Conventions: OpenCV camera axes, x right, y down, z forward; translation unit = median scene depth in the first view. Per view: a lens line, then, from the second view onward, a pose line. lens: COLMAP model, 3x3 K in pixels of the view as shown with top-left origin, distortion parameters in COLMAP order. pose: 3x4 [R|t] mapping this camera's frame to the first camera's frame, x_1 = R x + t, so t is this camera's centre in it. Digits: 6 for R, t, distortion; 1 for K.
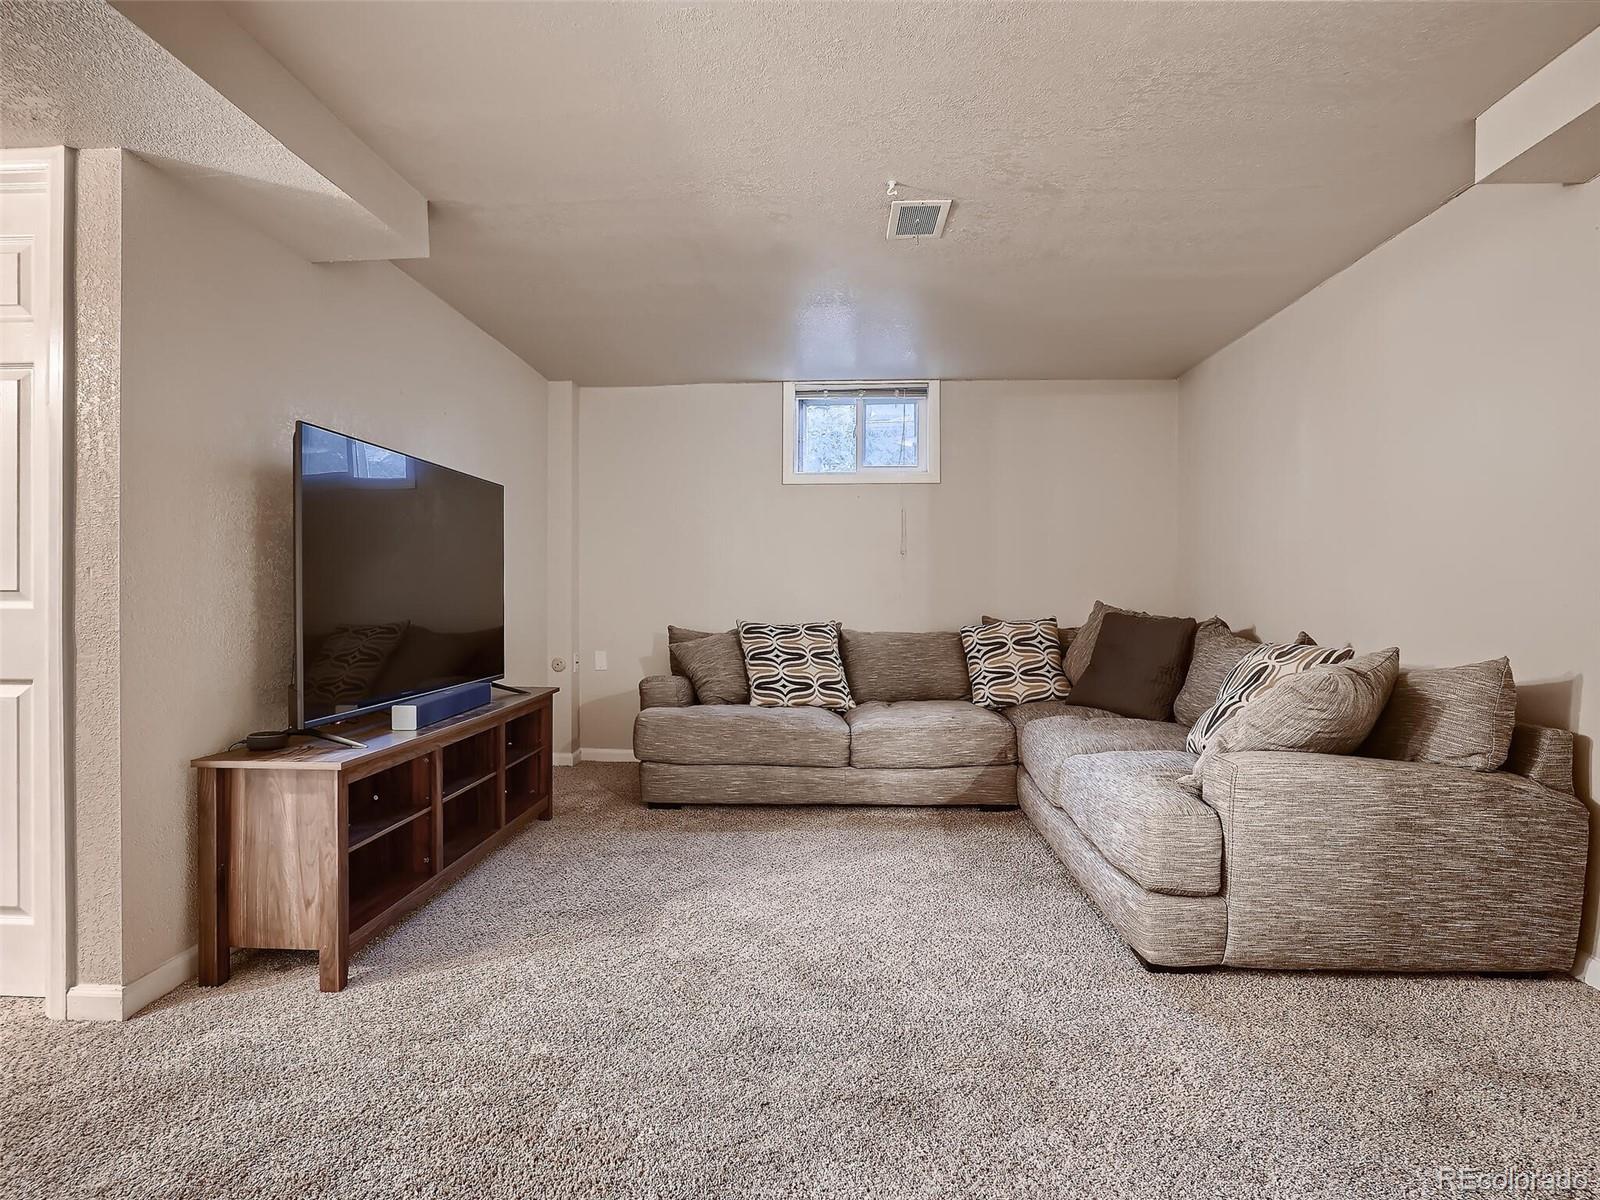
lens RADIAL K [[885.6, 0, 778.0], [0, 885.6, 598.6], [0, 0, 1]] dist [-0.047063, 0.026984]
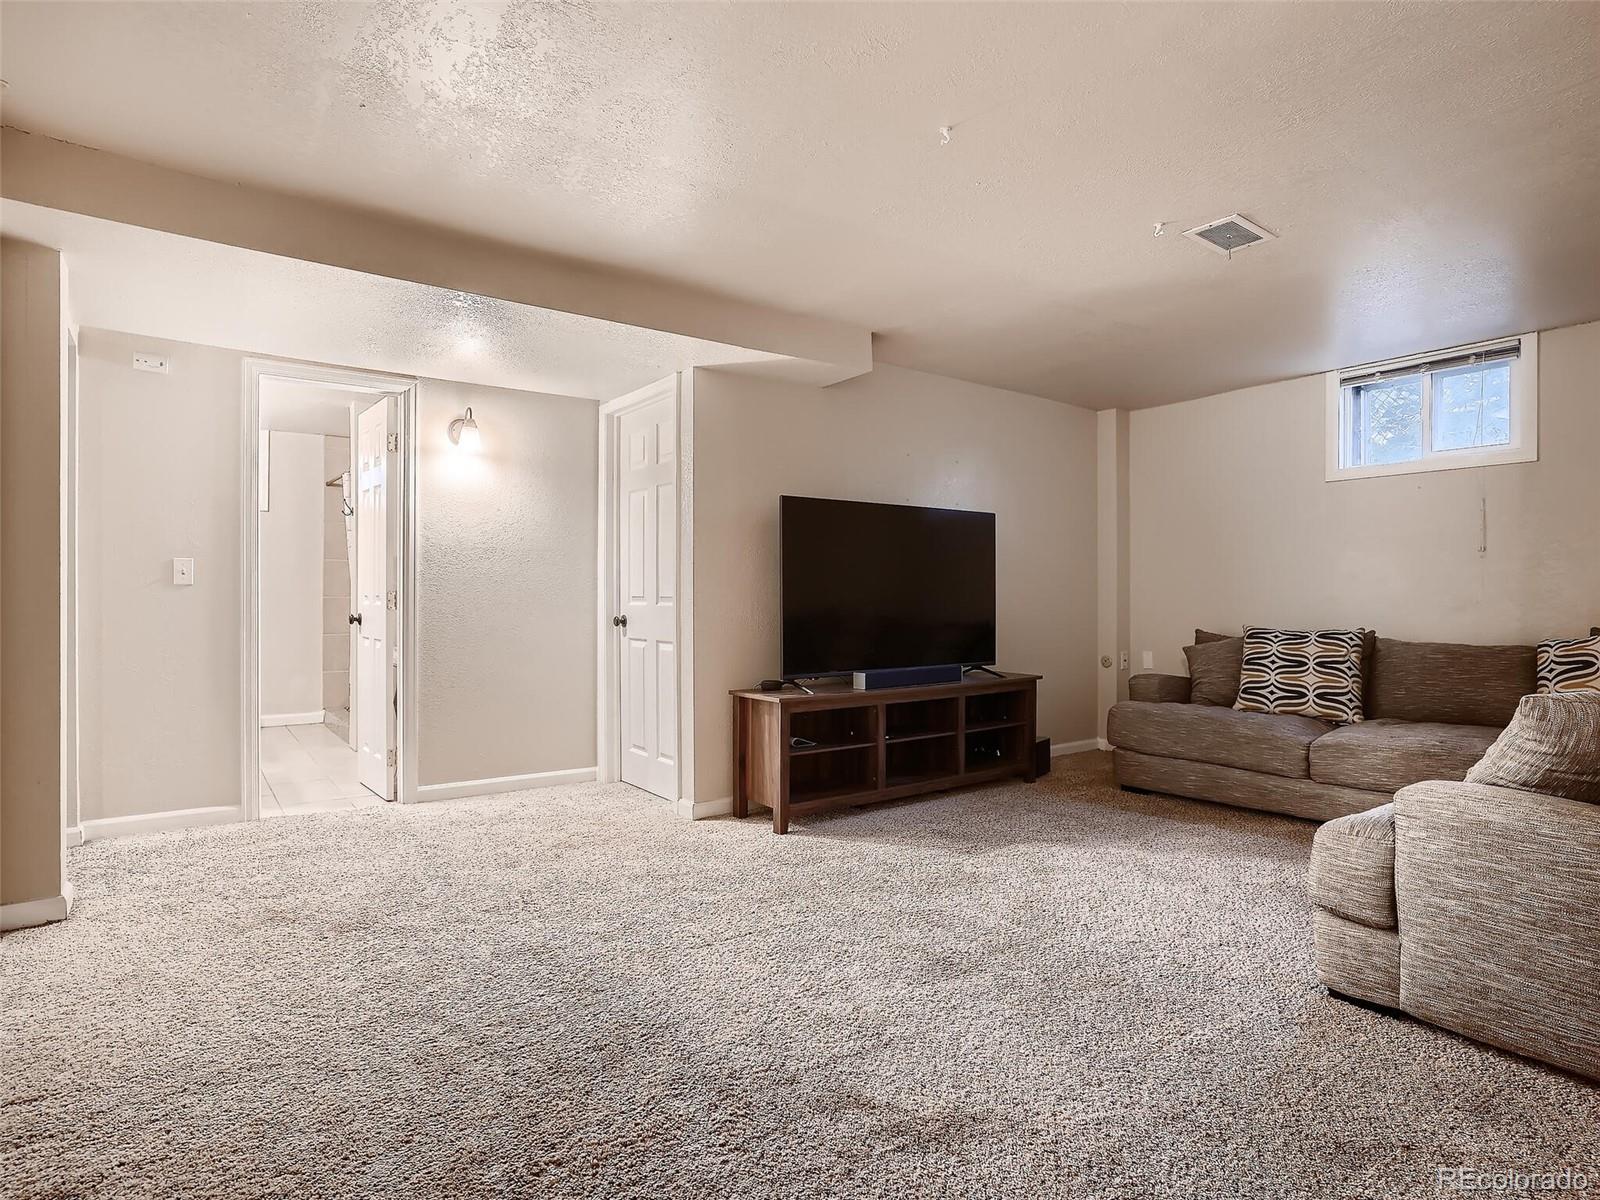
lens RADIAL K [[885.6, 0, 778.0], [0, 885.6, 598.6], [0, 0, 1]] dist [-0.047063, 0.026984]
pose [[0.623688, 0.000940, -0.781673, 0.463709], [-0.004312, 0.999988, -0.002239, -0.001023], [0.781662, 0.004767, 0.623684, -0.038262]]
